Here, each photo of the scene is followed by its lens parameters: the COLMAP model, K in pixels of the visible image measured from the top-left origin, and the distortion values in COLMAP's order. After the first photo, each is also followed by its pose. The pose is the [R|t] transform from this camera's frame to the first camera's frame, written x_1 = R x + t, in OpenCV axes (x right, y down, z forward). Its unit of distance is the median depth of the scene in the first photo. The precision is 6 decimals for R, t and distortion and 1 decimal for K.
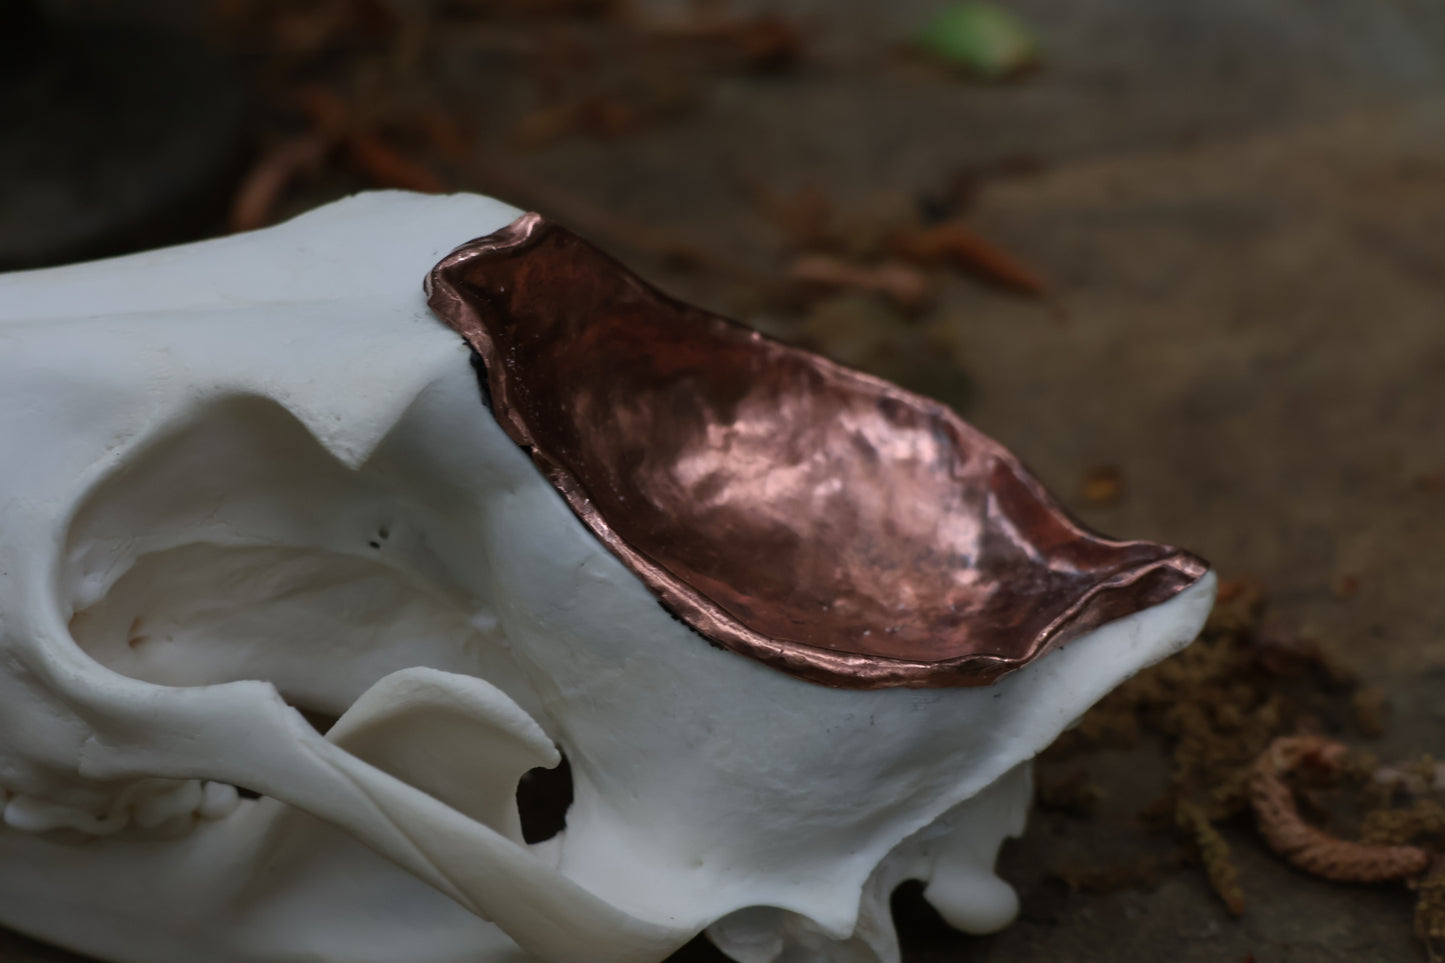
lens RADIAL K [[3625.4, 0, 758.5], [0, 3625.4, 506.8], [0, 0, 1]] dist [0.268470, 0.526353]
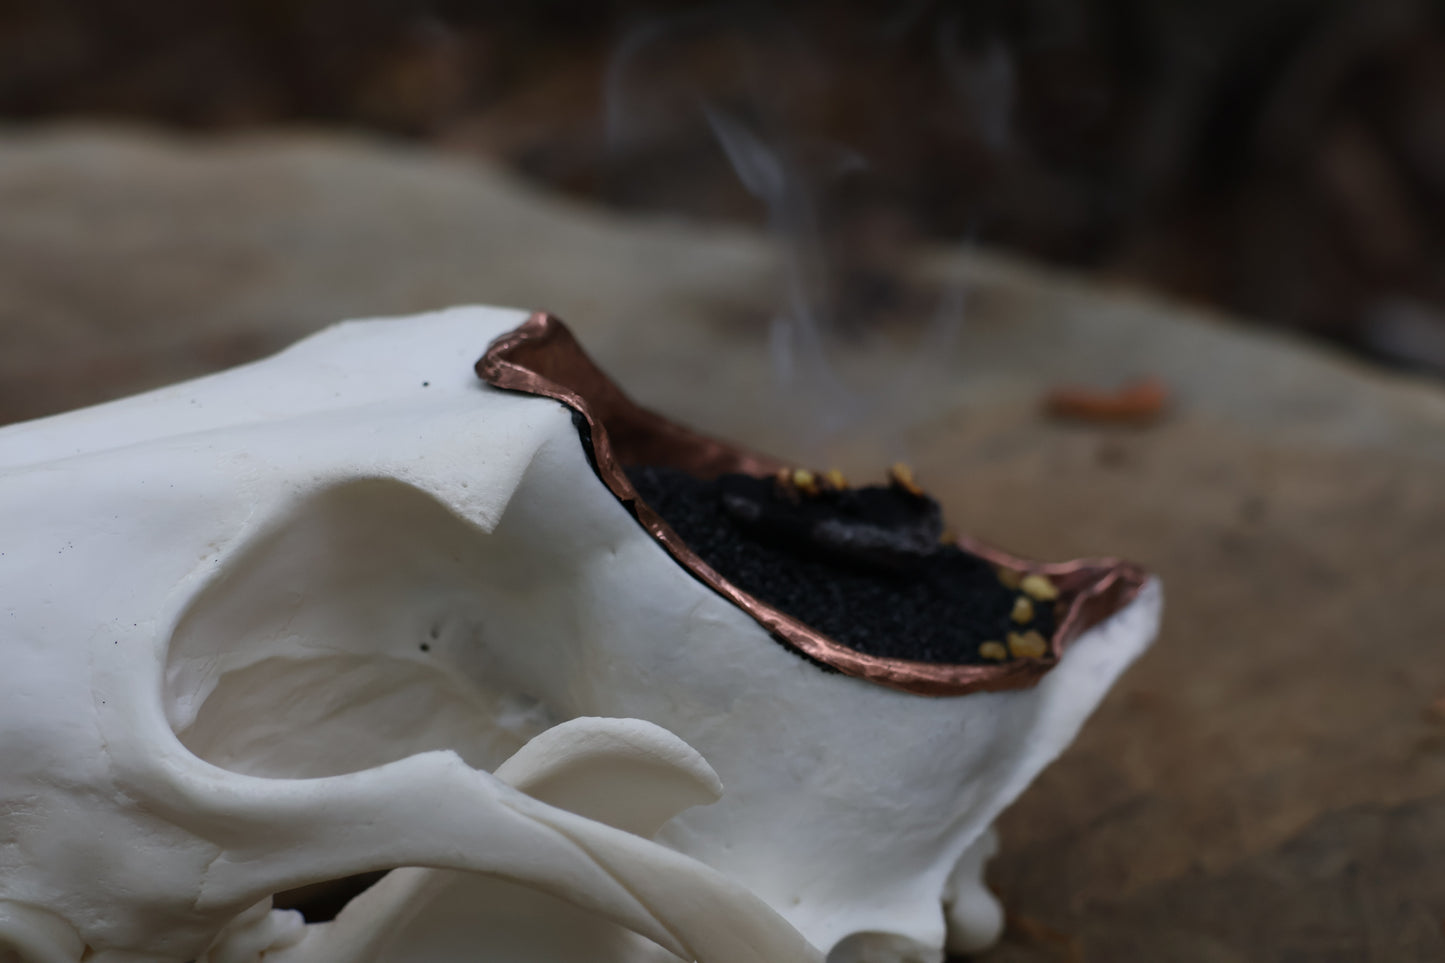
lens RADIAL K [[2598.2, 0, 722.1], [0, 2598.2, 483.2], [0, 0, 1]] dist [0.086050, 0.342334]
pose [[0.918349, -0.093502, 0.384568, -0.316941], [0.160908, 0.975968, -0.146955, 0.089244], [-0.361585, 0.196836, 0.911324, 0.314386]]
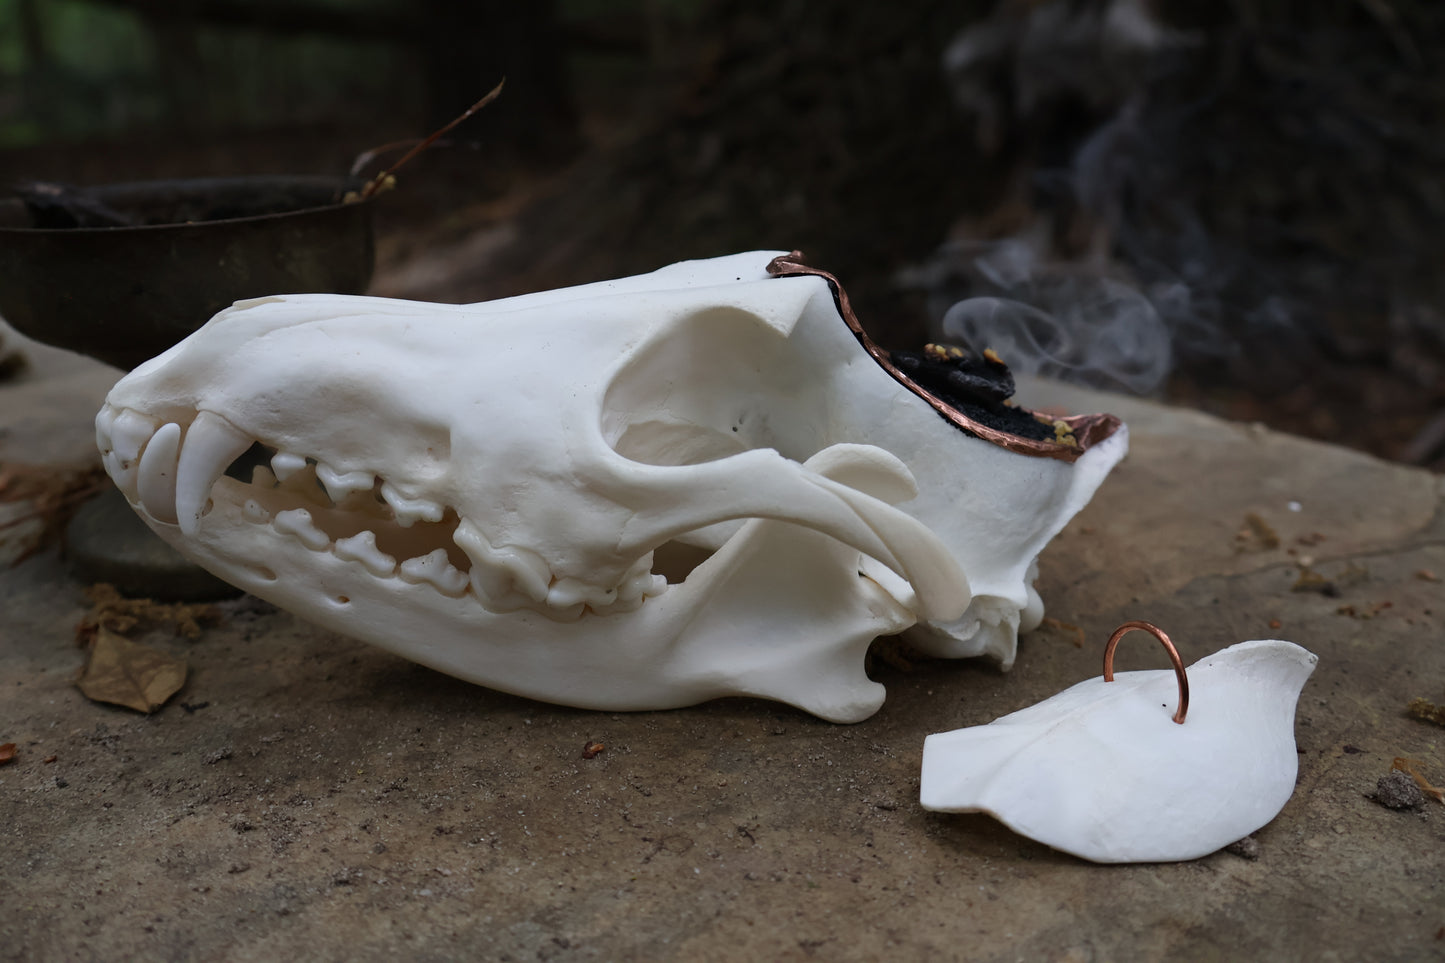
lens RADIAL K [[1246.0, 0, 710.5], [0, 1246.0, 520.5], [0, 0, 1]] dist [-0.112141, 0.007795]
pose [[0.927448, -0.059372, 0.369208, -0.359065], [0.150668, 0.962960, -0.223624, 0.195985], [-0.342255, 0.263028, 0.902041, 0.486785]]
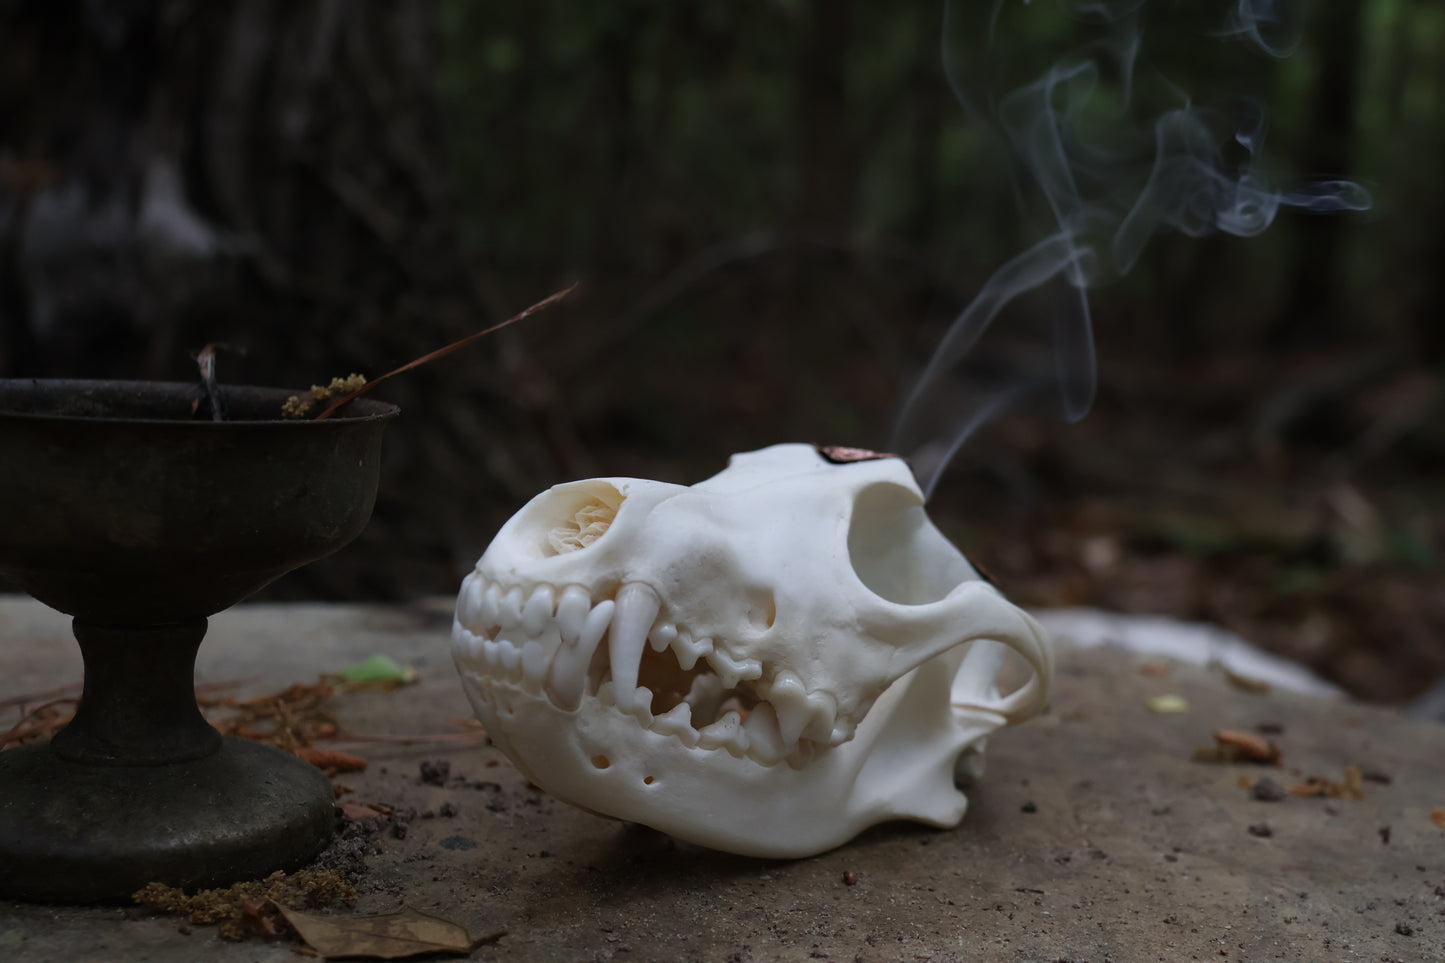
lens RADIAL K [[1882.8, 0, 726.5], [0, 1882.8, 479.2], [0, 0, 1]] dist [-0.020740, 0.387883]
pose [[0.352092, 0.019785, 0.935756, -1.172648], [0.451945, 0.871906, -0.188486, 0.131872], [-0.819620, 0.489274, 0.298049, 0.733422]]
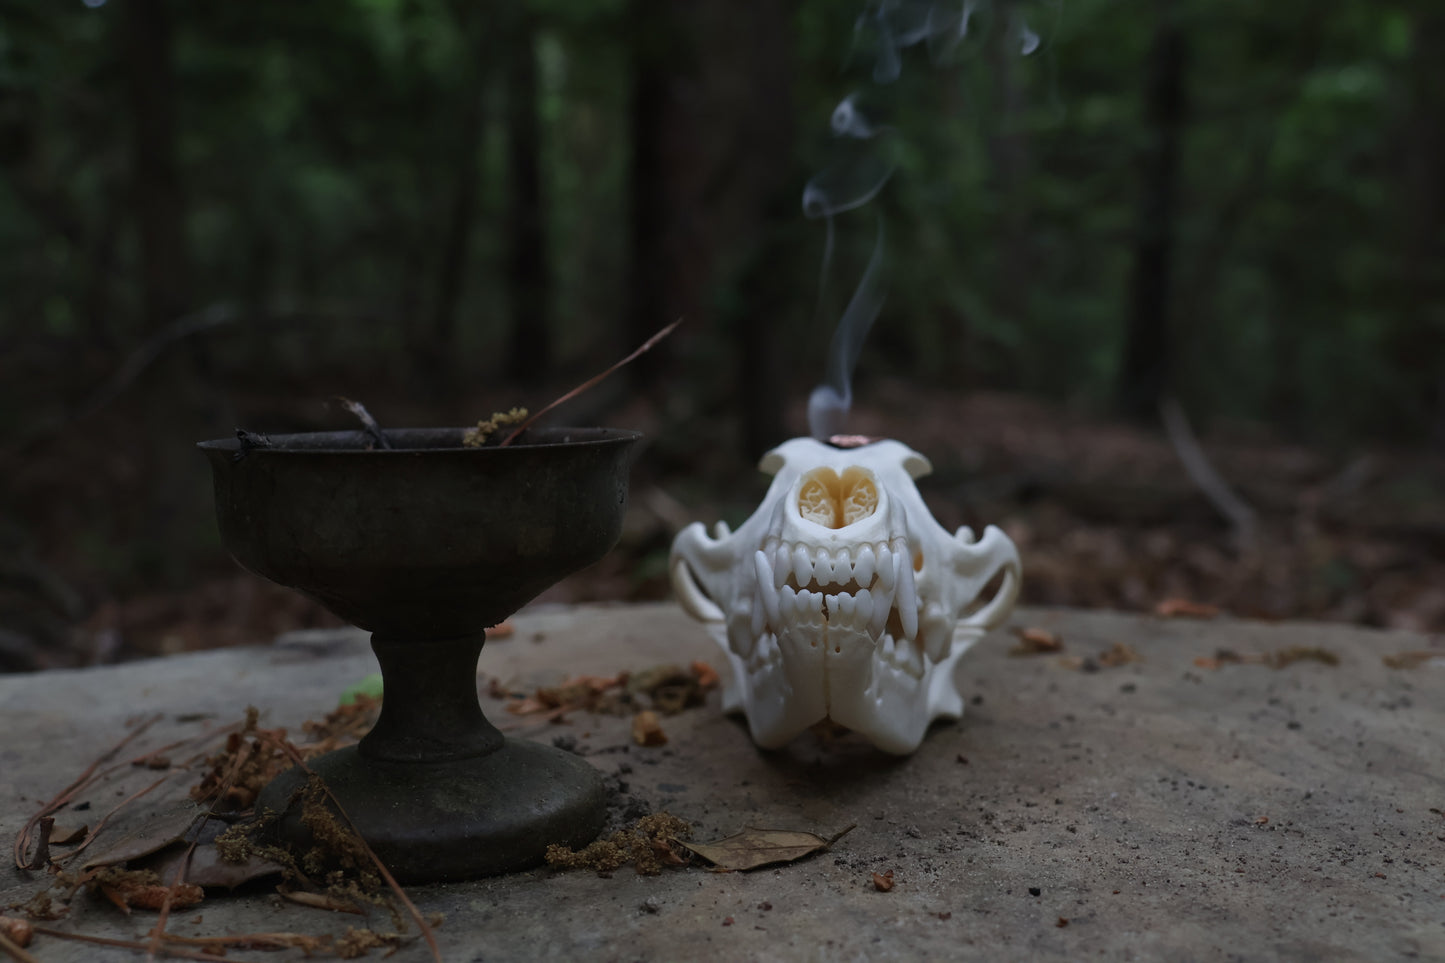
lens RADIAL K [[1655.0, 0, 718.5], [0, 1655.0, 485.6], [0, 0, 1]] dist [-0.017453, 0.210897]
pose [[-0.056563, 0.019522, 0.998208, -1.343546], [0.582989, 0.812299, 0.017149, -0.116057], [-0.810509, 0.582914, -0.057327, 1.179622]]
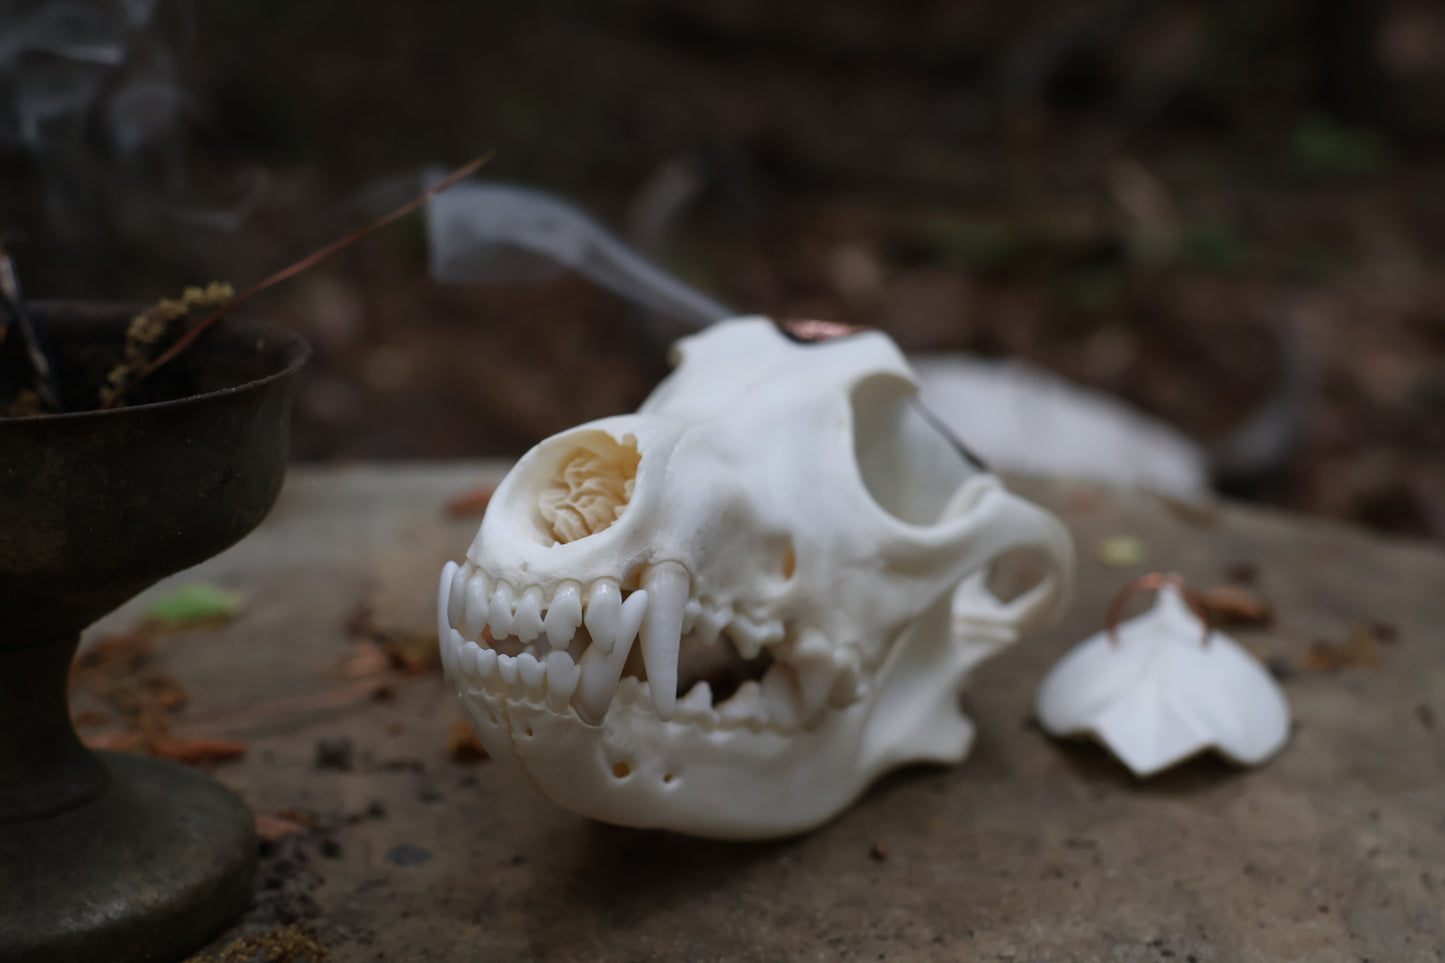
lens RADIAL K [[2293.4, 0, 718.6], [0, 2293.4, 484.1], [0, 0, 1]] dist [0.076641, 0.300554]
pose [[0.198377, -0.131818, 0.971221, -1.210311], [0.522202, 0.852774, 0.009079, -0.033498], [-0.829429, 0.505372, 0.238007, 0.812164]]
